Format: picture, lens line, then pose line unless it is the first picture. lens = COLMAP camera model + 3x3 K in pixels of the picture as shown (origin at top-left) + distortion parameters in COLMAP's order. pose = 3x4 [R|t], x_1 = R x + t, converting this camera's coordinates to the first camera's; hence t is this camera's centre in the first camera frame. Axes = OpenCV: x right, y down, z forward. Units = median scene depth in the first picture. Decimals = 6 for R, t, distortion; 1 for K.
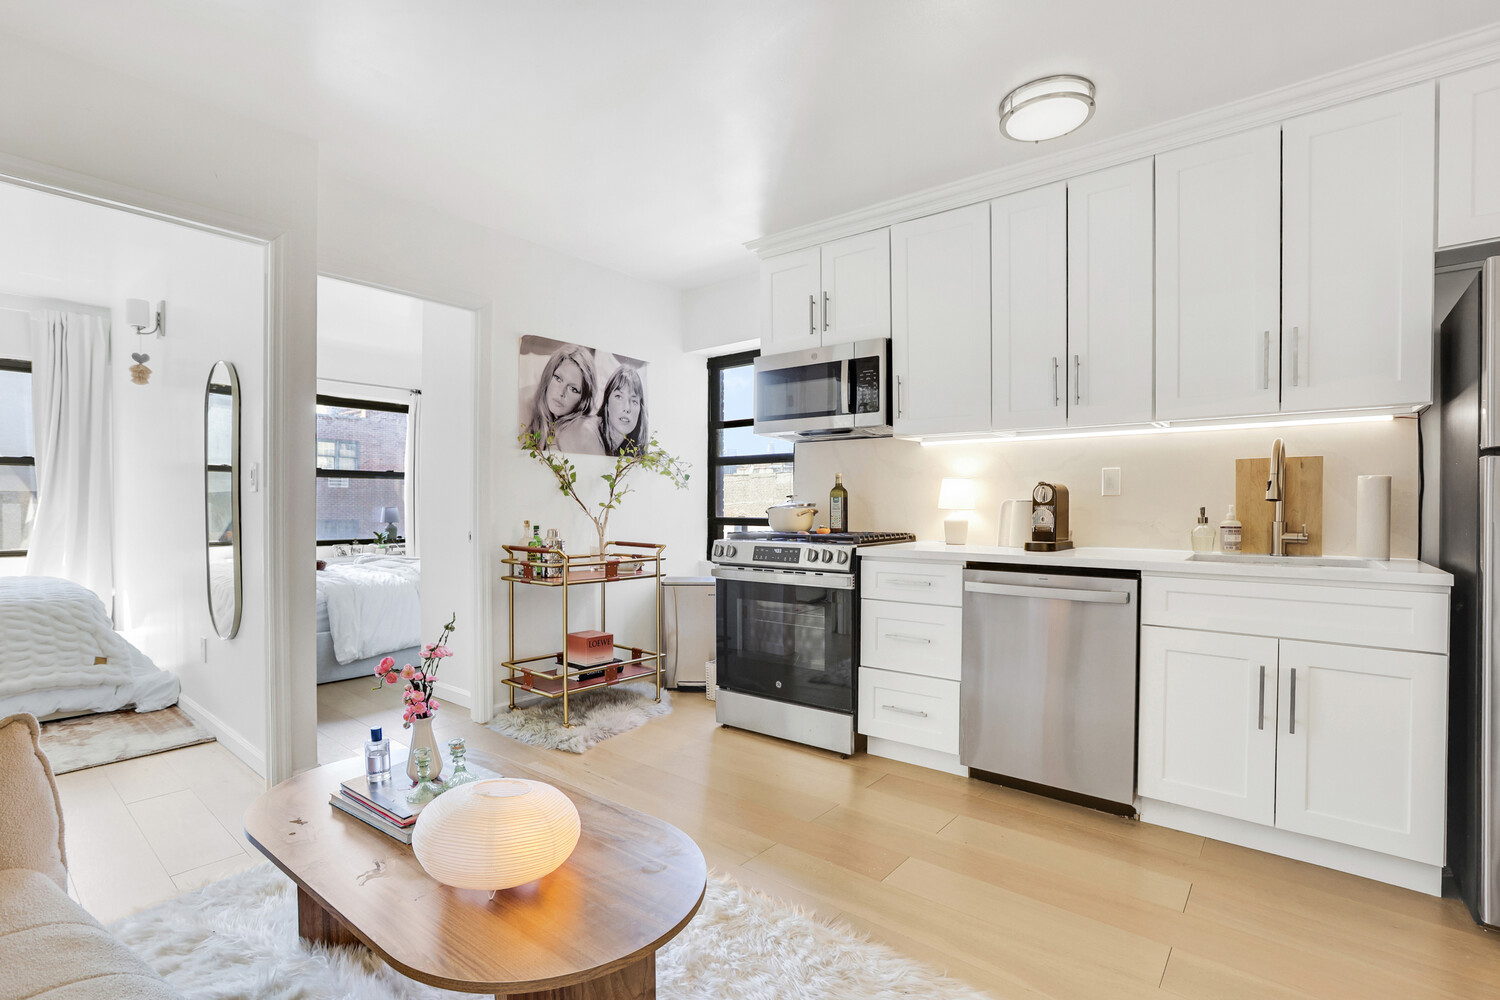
lens RADIAL K [[718.9, 0, 750.0], [0, 718.9, 500.0], [0, 0, 1]] dist [-0.003692, -0.000567]
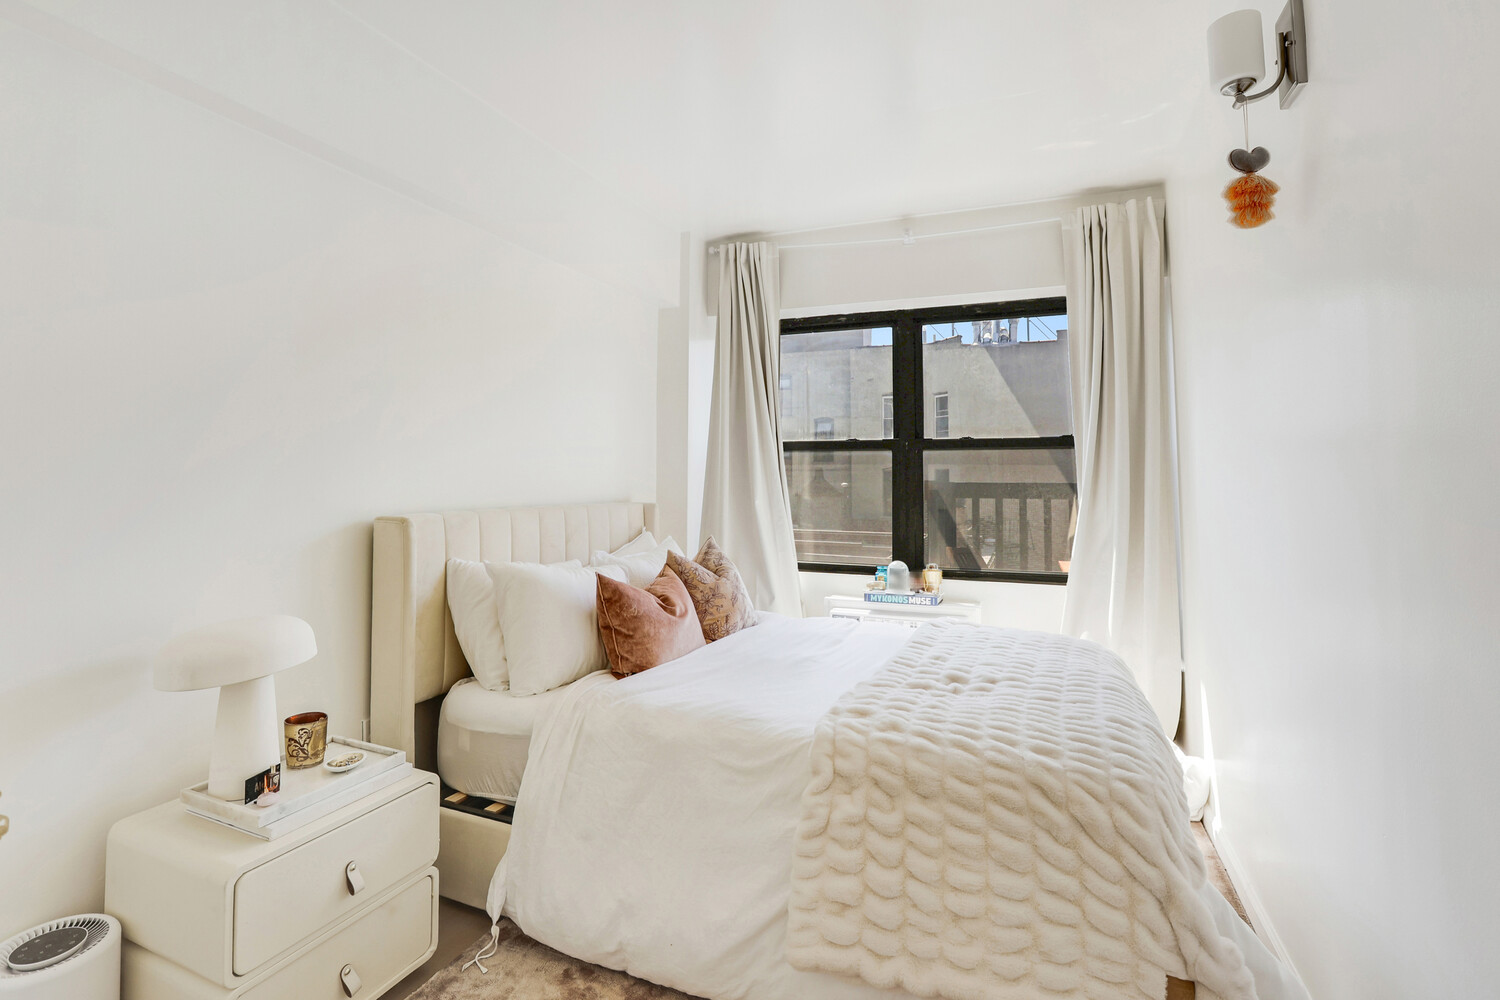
lens RADIAL K [[665.6, 0, 748.9], [0, 665.6, 439.7], [0, 0, 1]] dist [-0.034561, 0.000635]
pose [[0.287431, -0.048815, -0.956557, -0.589710], [-0.006967, 0.998567, -0.053053, -0.025255], [0.957776, 0.021913, 0.286679, 0.632097]]
